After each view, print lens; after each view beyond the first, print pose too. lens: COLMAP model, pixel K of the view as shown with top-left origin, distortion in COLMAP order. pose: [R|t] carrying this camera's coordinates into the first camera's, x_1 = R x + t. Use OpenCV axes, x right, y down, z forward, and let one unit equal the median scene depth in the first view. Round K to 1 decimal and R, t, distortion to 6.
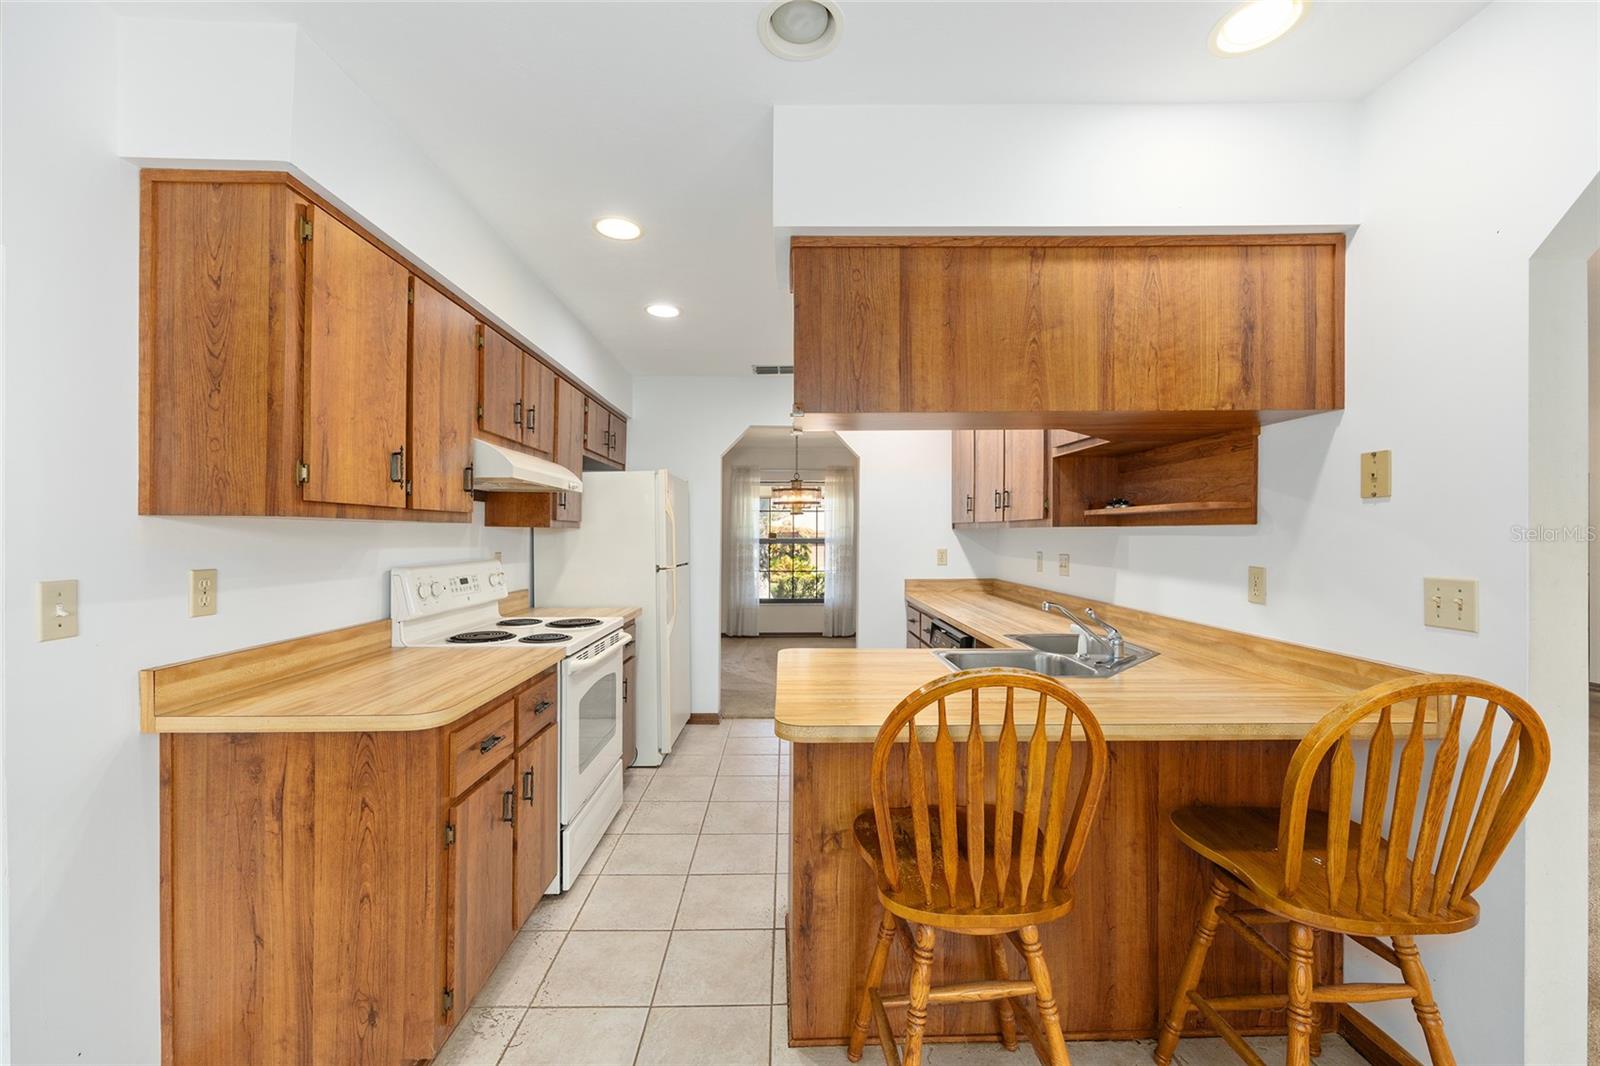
lens RADIAL K [[641.5, 0, 804.8], [0, 641.5, 534.5], [0, 0, 1]] dist [-0.001698, -0.000305]
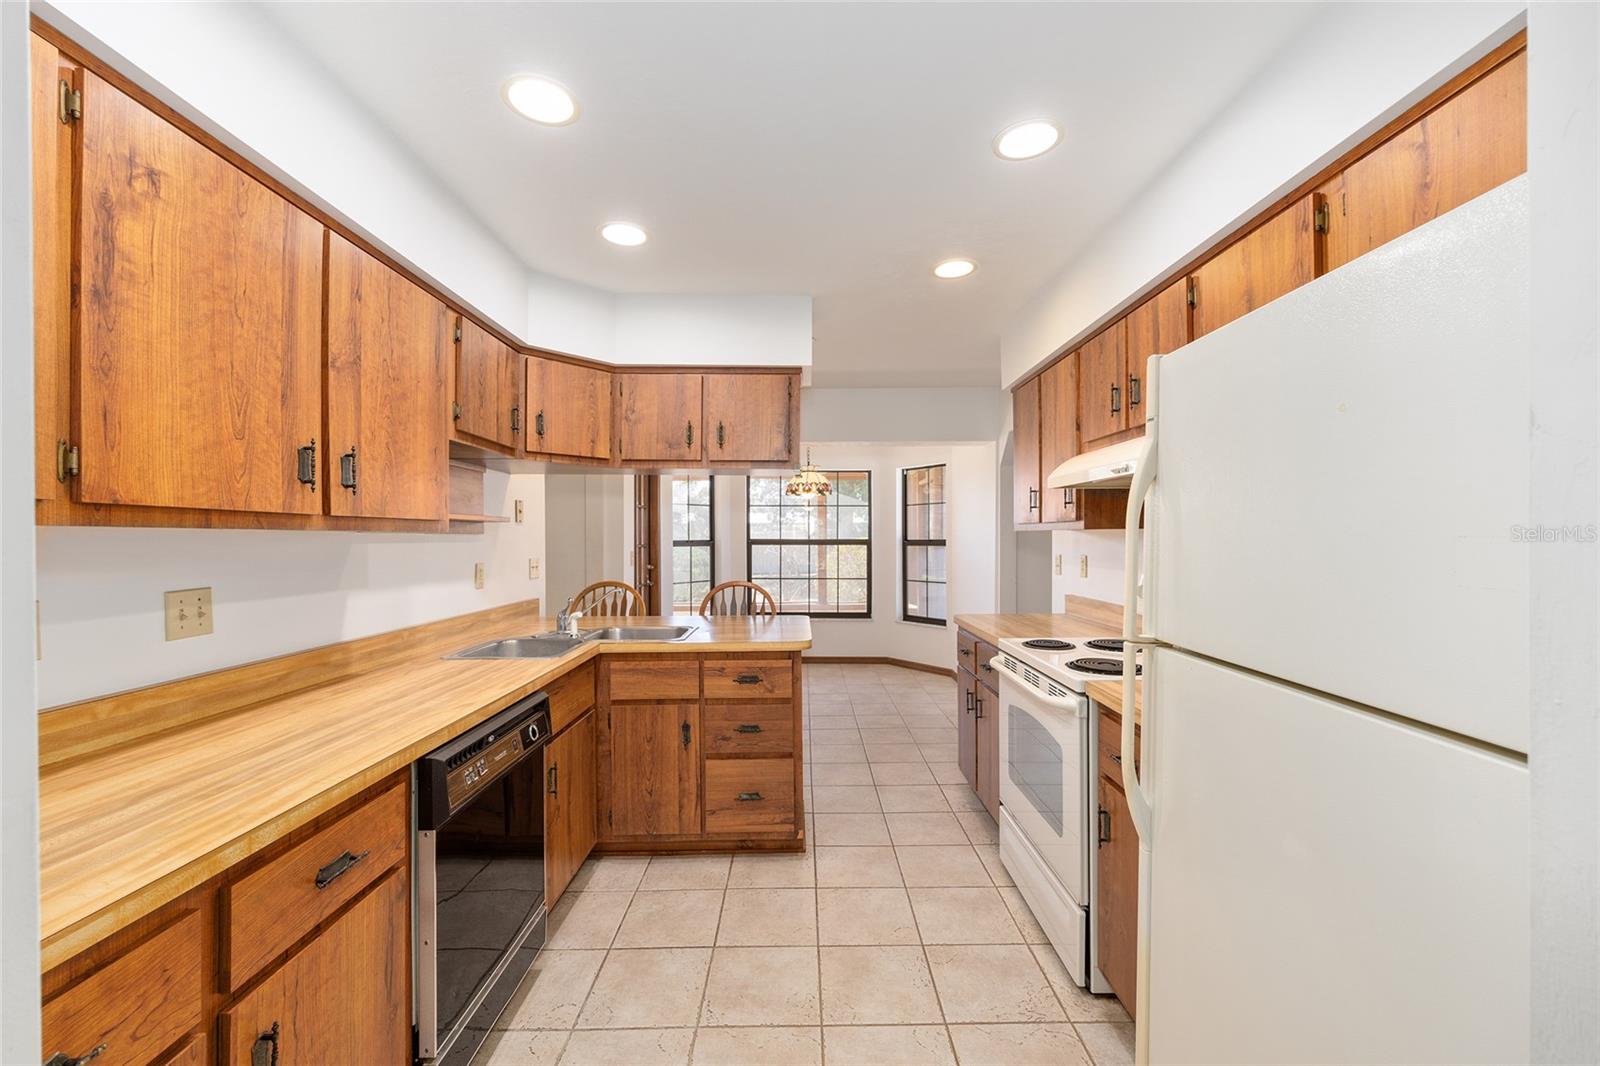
lens RADIAL K [[641.5, 0, 804.8], [0, 641.5, 534.5], [0, 0, 1]] dist [-0.001698, -0.000305]
pose [[0.999729, -0.019594, -0.012569, -0.005663], [0.019511, 0.999787, -0.006730, 0.000765], [0.012698, 0.006483, 0.999898, 0.318813]]
